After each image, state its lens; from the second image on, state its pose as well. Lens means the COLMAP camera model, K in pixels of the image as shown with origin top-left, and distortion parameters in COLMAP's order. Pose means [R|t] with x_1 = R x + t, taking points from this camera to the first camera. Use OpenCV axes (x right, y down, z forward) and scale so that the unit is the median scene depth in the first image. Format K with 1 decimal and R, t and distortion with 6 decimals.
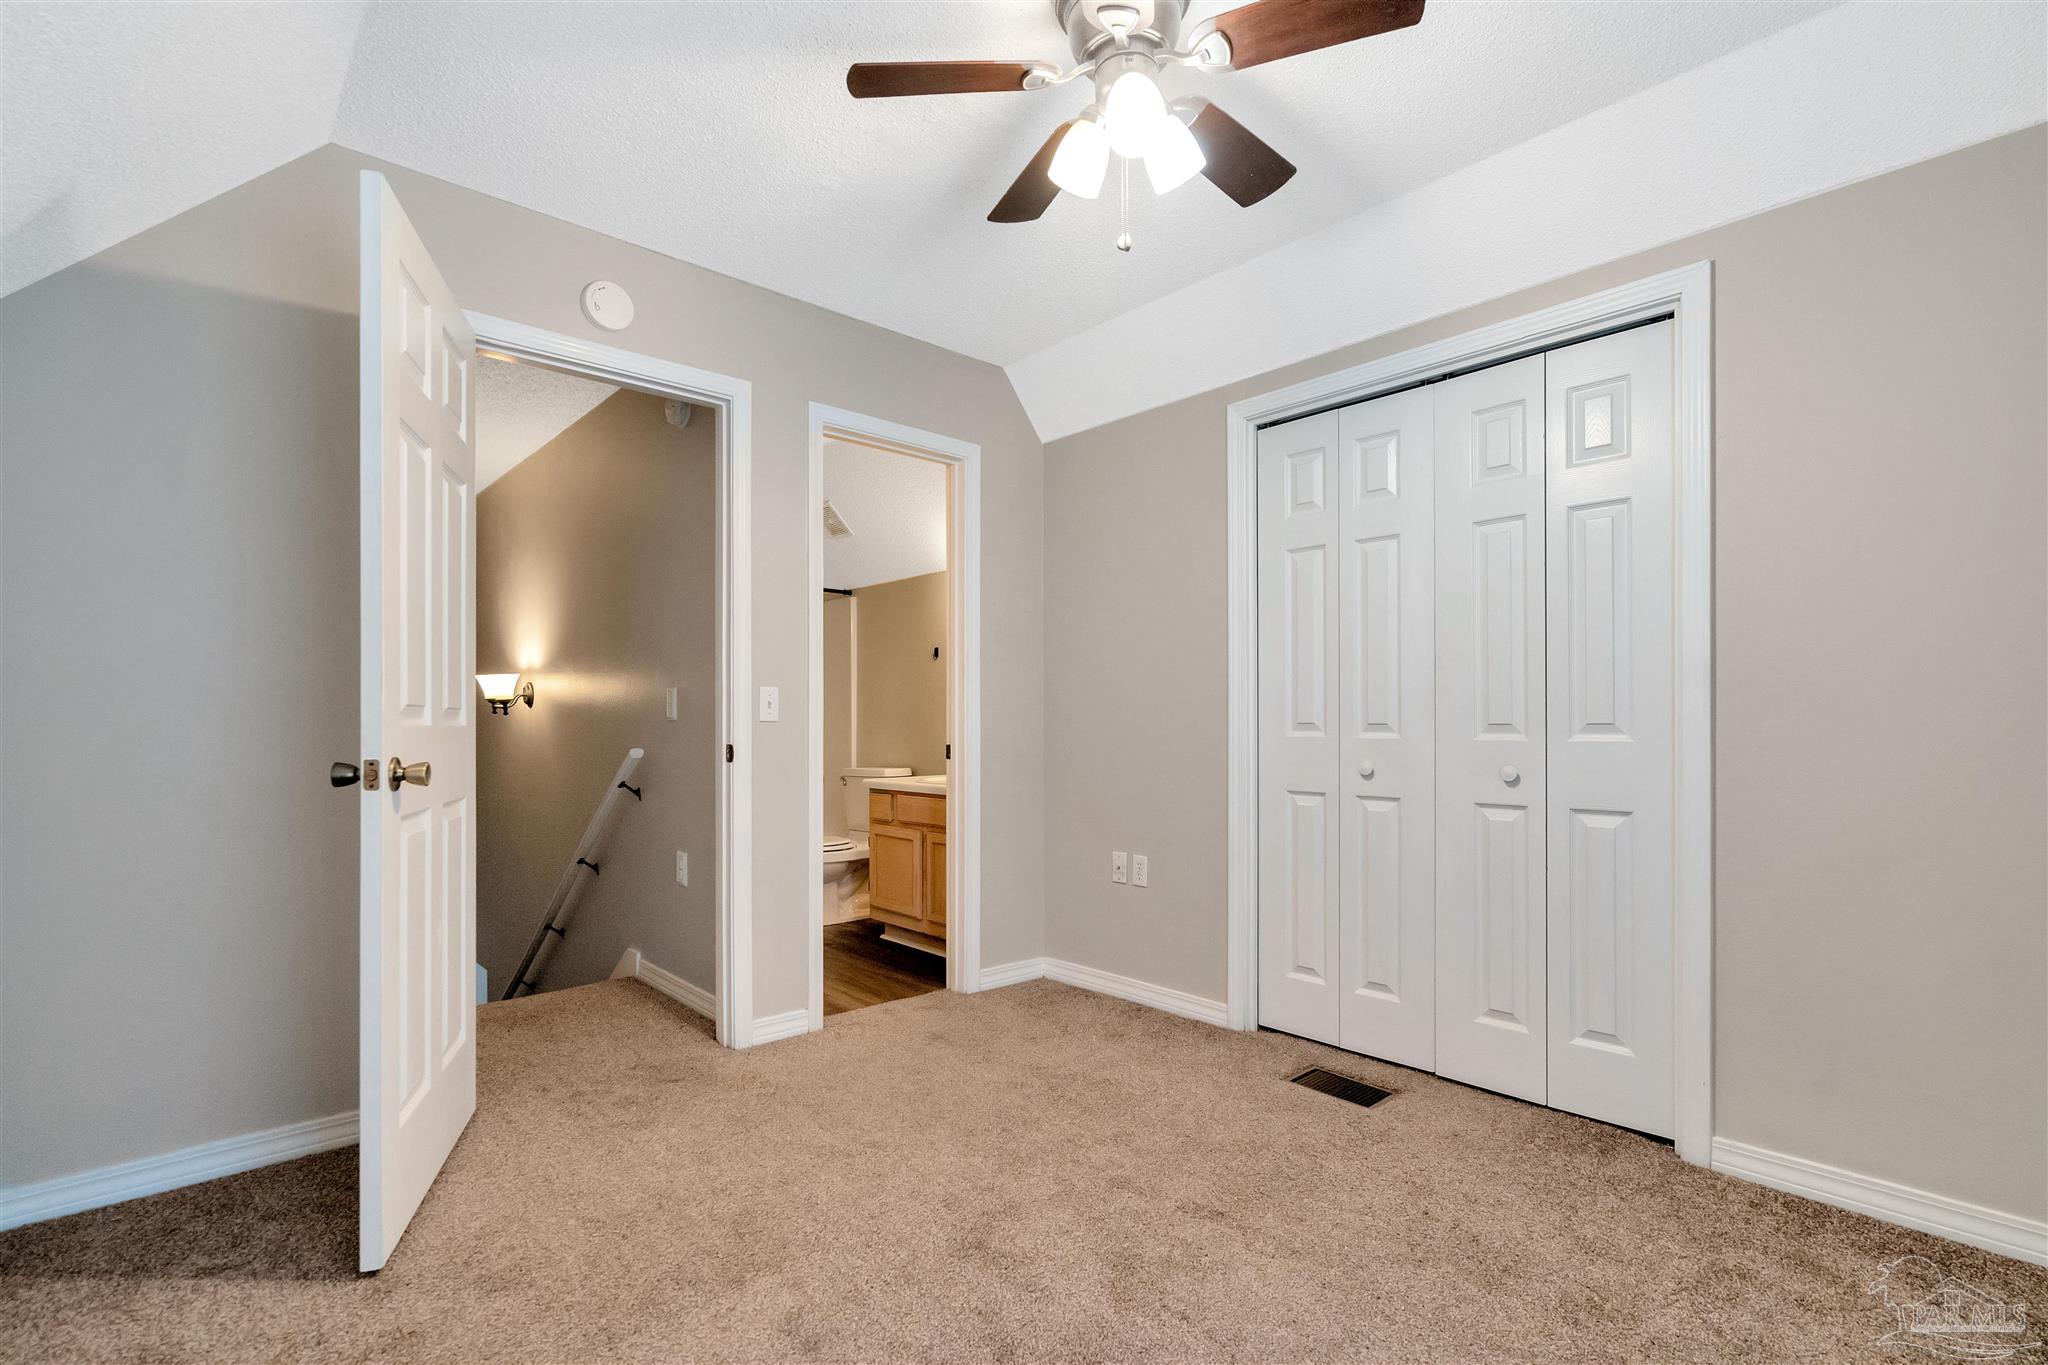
lens RADIAL K [[947.5, 0, 1018.5], [0, 947.5, 714.0], [0, 0, 1]] dist [0.000981, 0.000157]
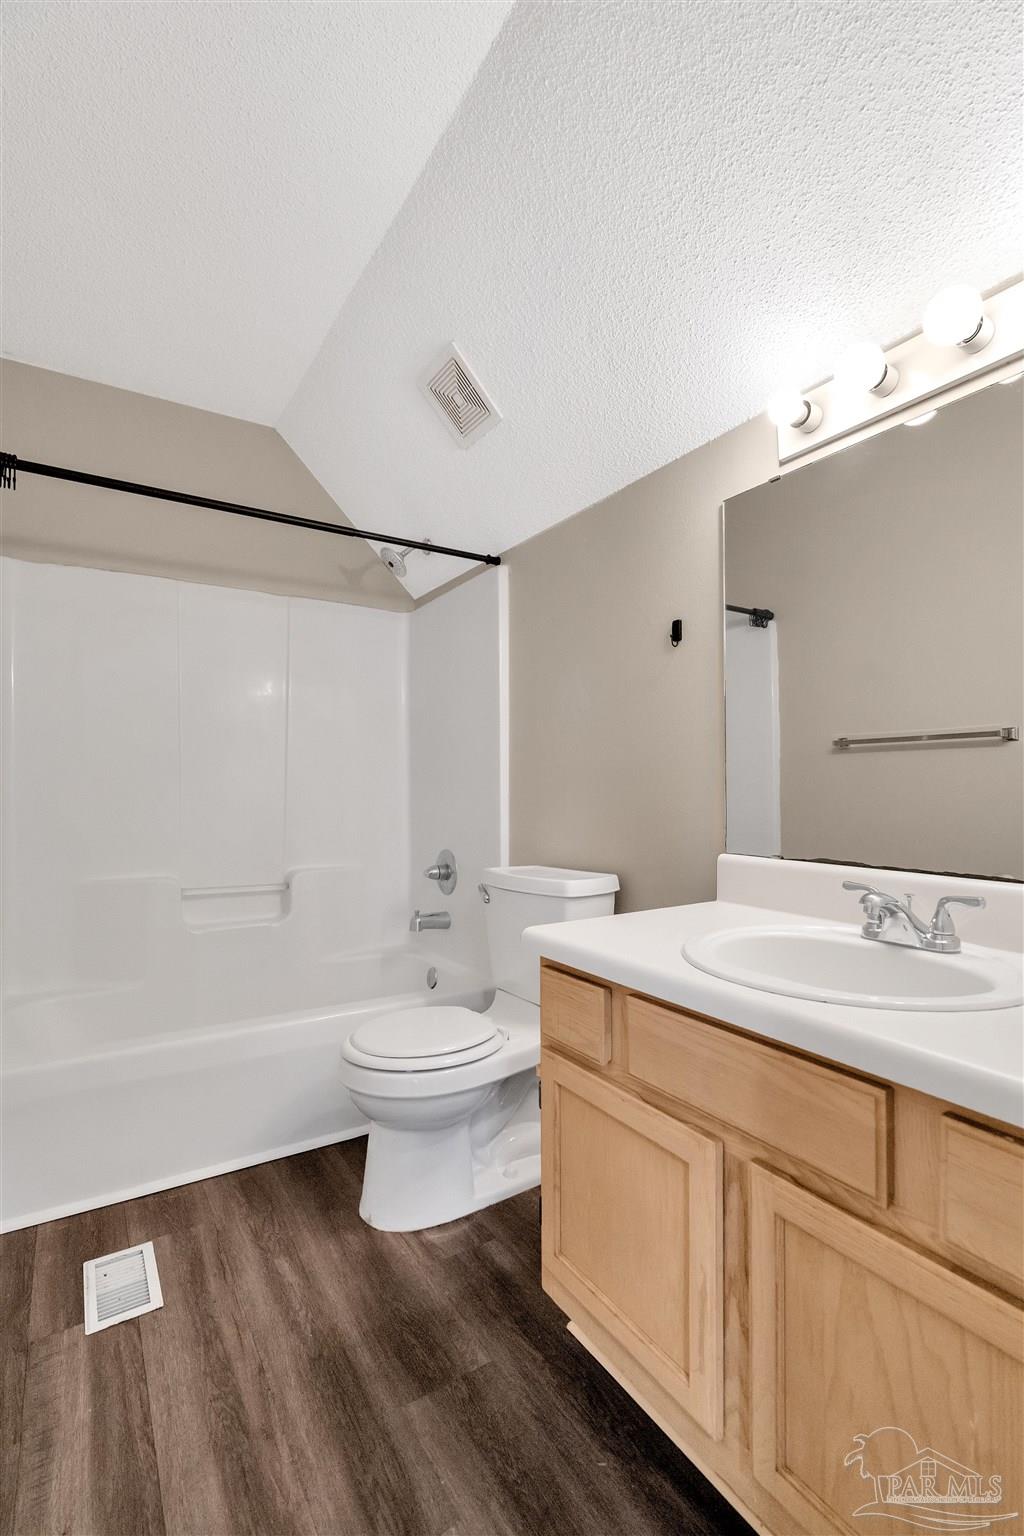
lens RADIAL K [[698.9, 0, 512.0], [0, 698.9, 768.0], [0, 0, 1]] dist [-0.002071, -0.000078]
pose [[0.986048, -0.006148, -0.166347, -0.122111], [0.003465, 0.999859, -0.016418, 0.008217], [0.166424, 0.015613, 0.985931, 0.724233]]
